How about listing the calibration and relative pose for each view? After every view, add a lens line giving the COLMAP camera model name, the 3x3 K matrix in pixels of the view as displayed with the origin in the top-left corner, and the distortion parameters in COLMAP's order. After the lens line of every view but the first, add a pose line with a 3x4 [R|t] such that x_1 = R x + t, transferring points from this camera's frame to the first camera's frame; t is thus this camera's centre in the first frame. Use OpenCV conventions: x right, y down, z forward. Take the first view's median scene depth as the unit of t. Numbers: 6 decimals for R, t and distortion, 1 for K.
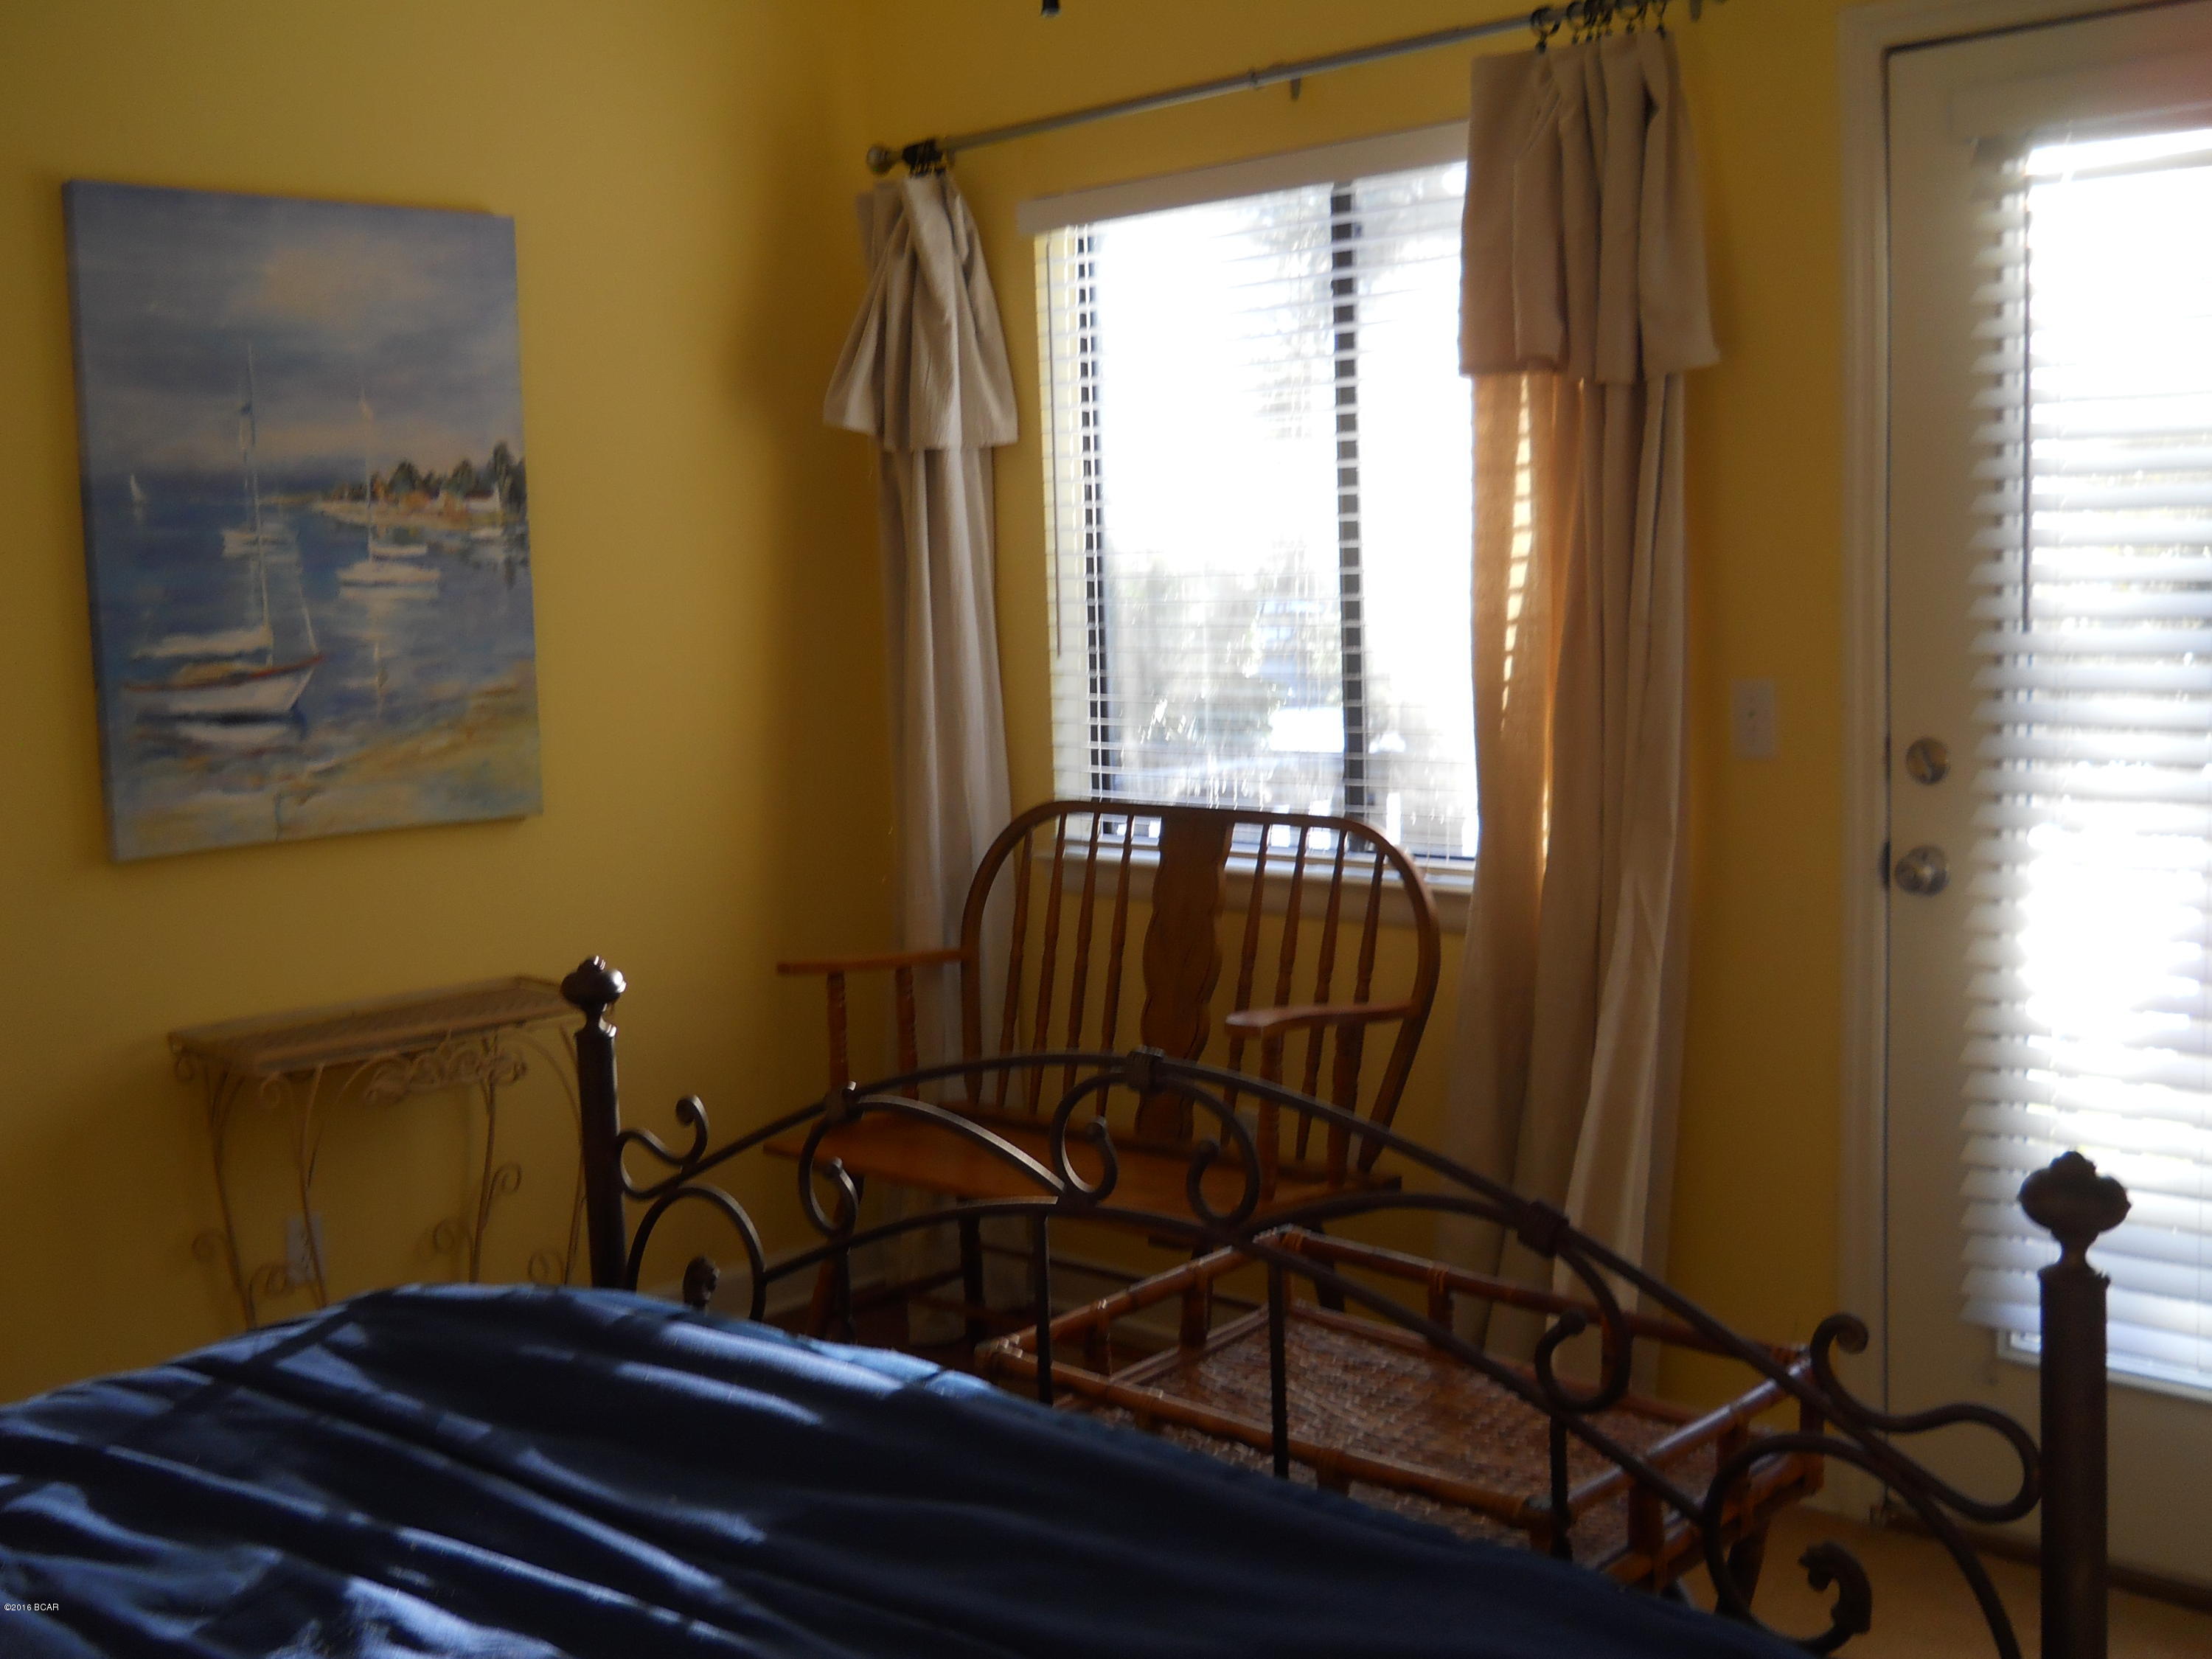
lens RADIAL K [[2471.5, 0, 1116.9], [0, 2471.5, 820.4], [0, 0, 1]] dist [-0.041598, 0.000000]
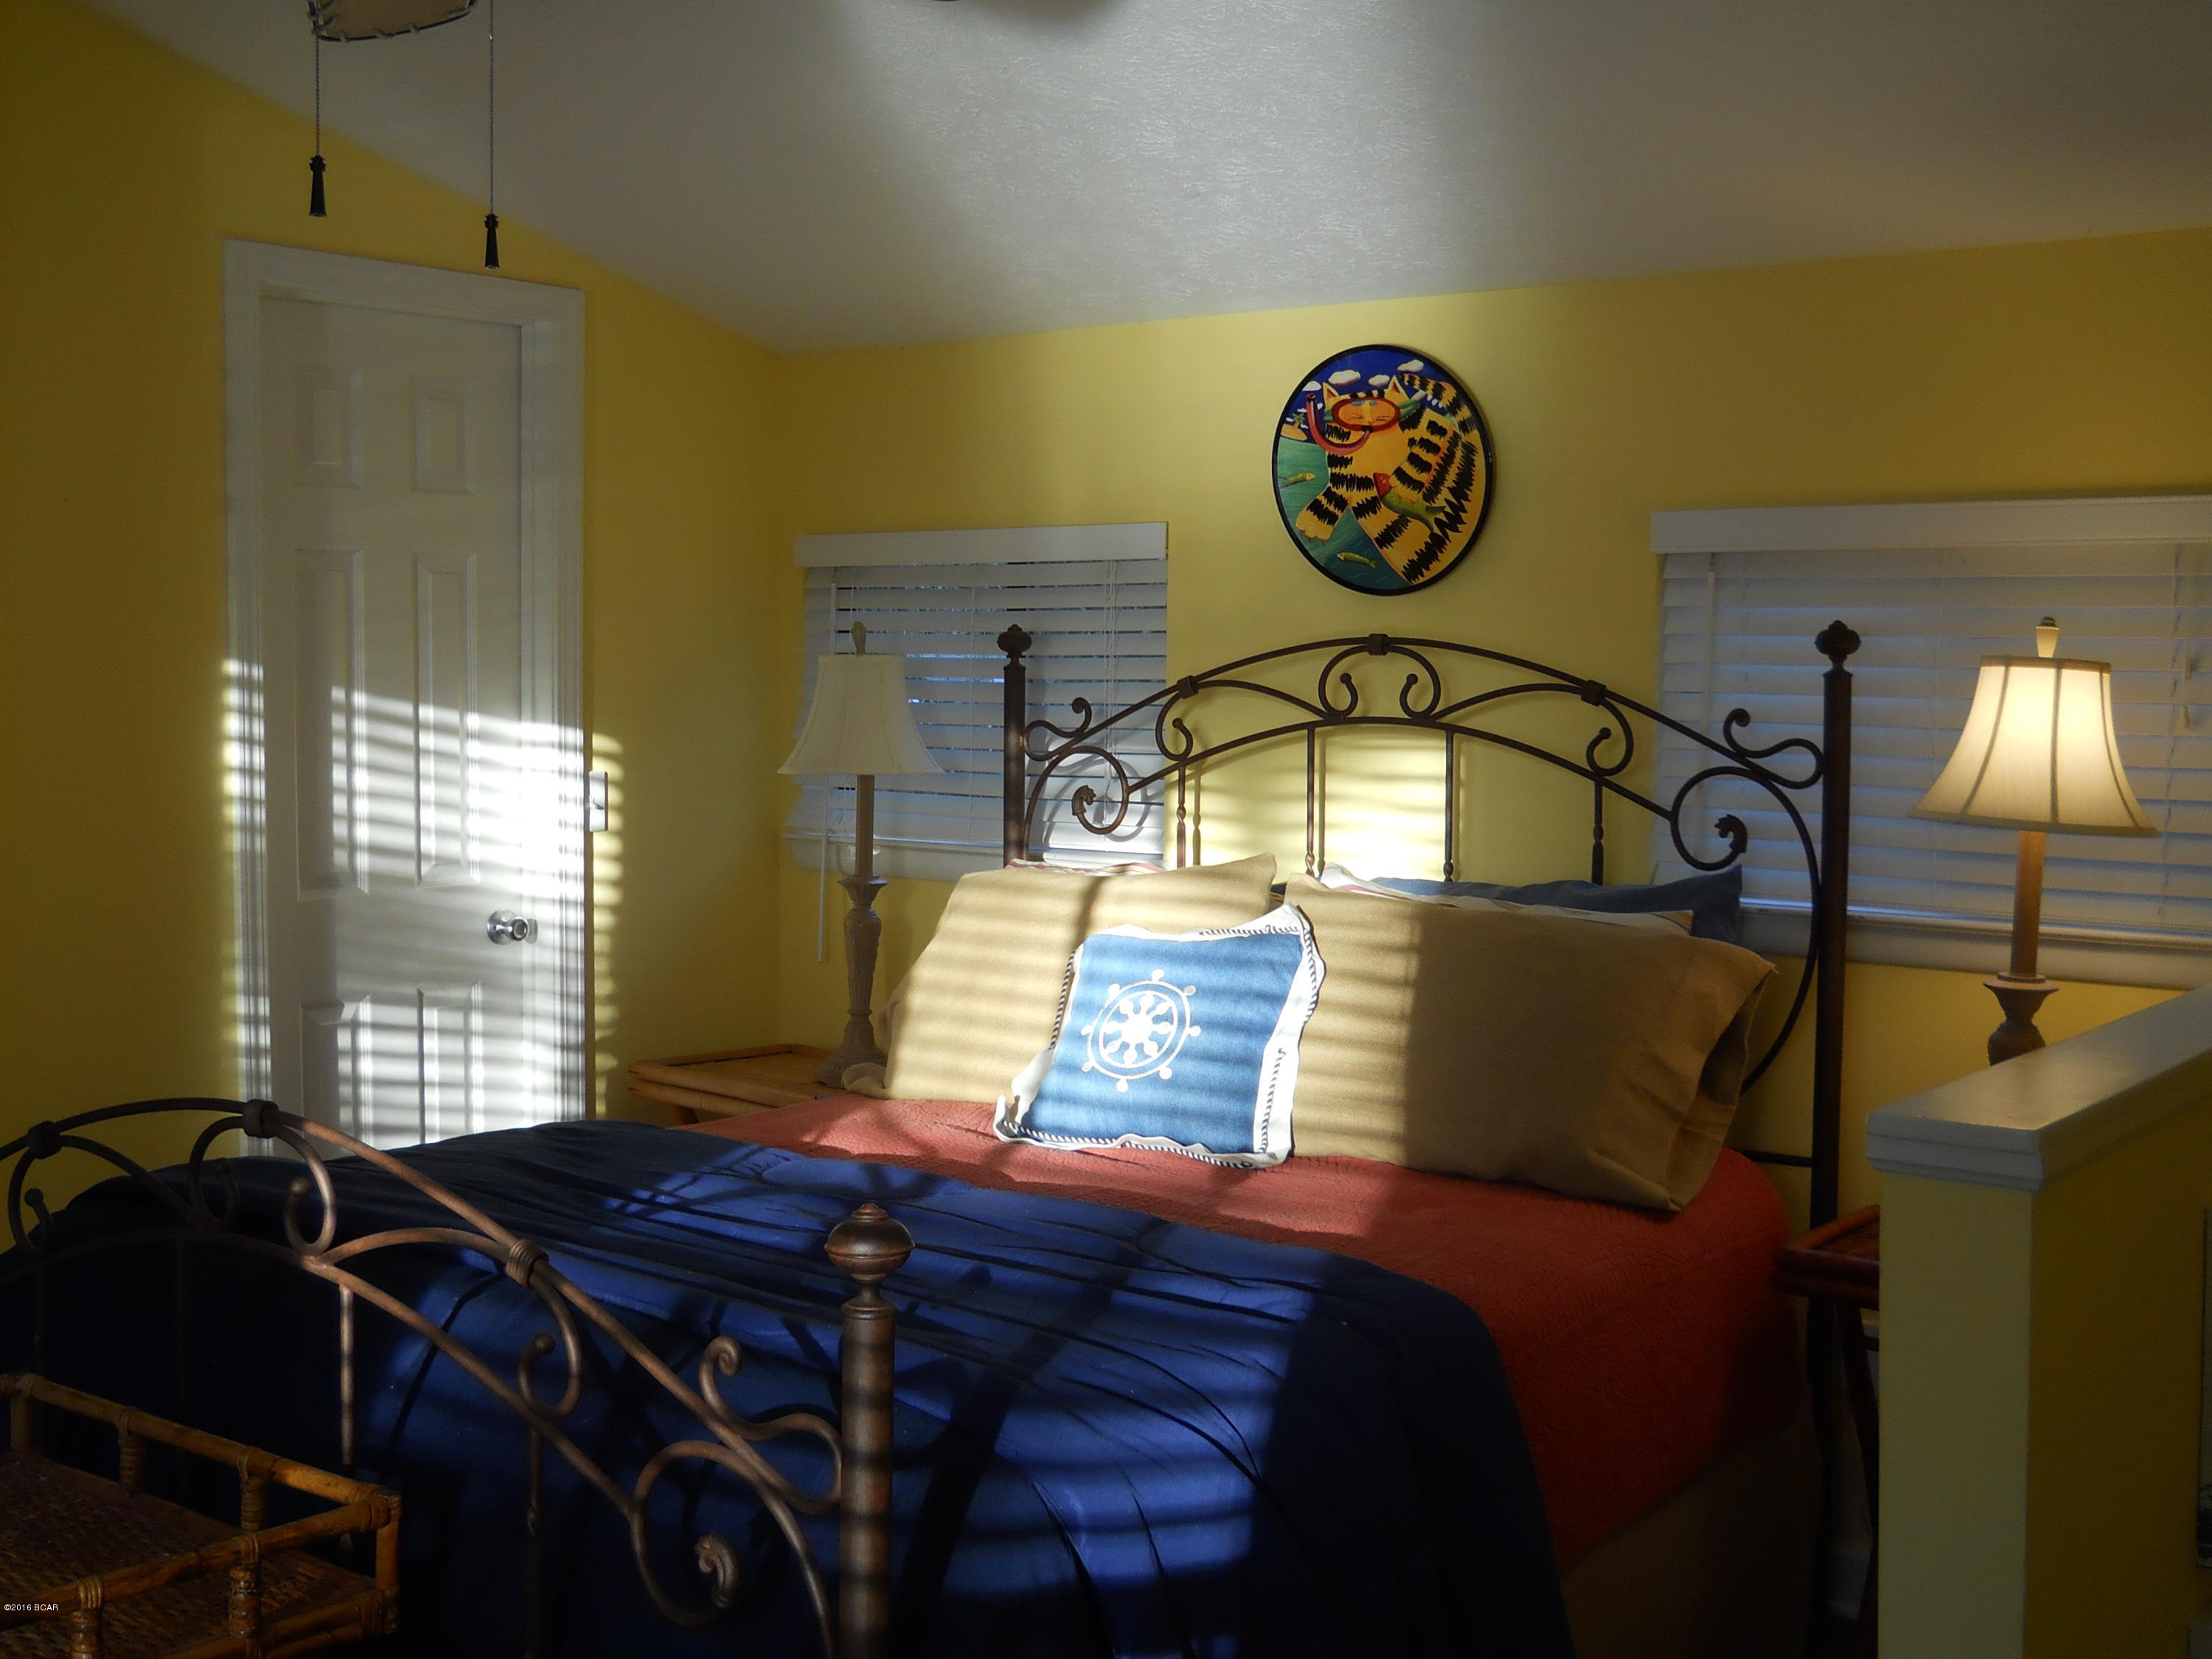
lens RADIAL K [[2471.5, 0, 1094.3], [0, 2471.5, 840.1], [0, 0, 1]] dist [-0.041598, 0.000000]
pose [[0.995694, 0.012416, 0.091870, -0.487902], [-0.012023, 0.999916, -0.004829, 0.335469], [-0.091922, 0.003703, 0.995759, -1.172310]]
